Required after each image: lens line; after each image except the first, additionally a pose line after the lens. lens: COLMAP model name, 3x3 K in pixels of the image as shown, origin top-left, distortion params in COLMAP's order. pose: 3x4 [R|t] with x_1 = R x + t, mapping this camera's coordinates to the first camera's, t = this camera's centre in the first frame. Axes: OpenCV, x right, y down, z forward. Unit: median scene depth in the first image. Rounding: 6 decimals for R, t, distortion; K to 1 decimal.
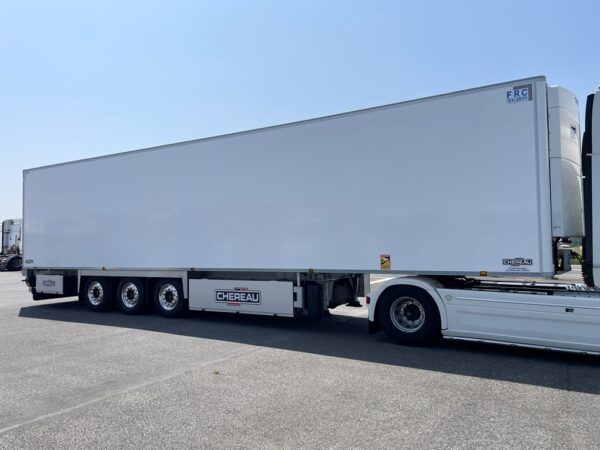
lens RADIAL K [[446.0, 0, 300.0], [0, 446.0, 225.0], [0, 0, 1]] dist [0.071441, -0.103632]
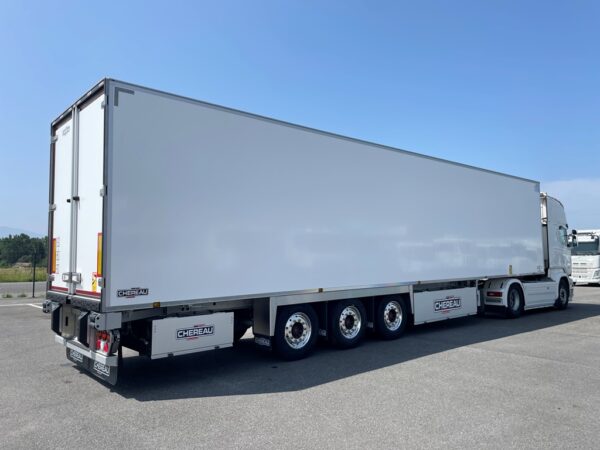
lens RADIAL K [[446.0, 0, 300.0], [0, 446.0, 225.0], [0, 0, 1]] dist [0.071441, -0.103632]
pose [[0.311950, 0.101933, 0.944615, -1.253466], [-0.014359, 0.994620, -0.102587, 0.076706], [-0.949990, 0.018438, 0.311736, 0.924563]]
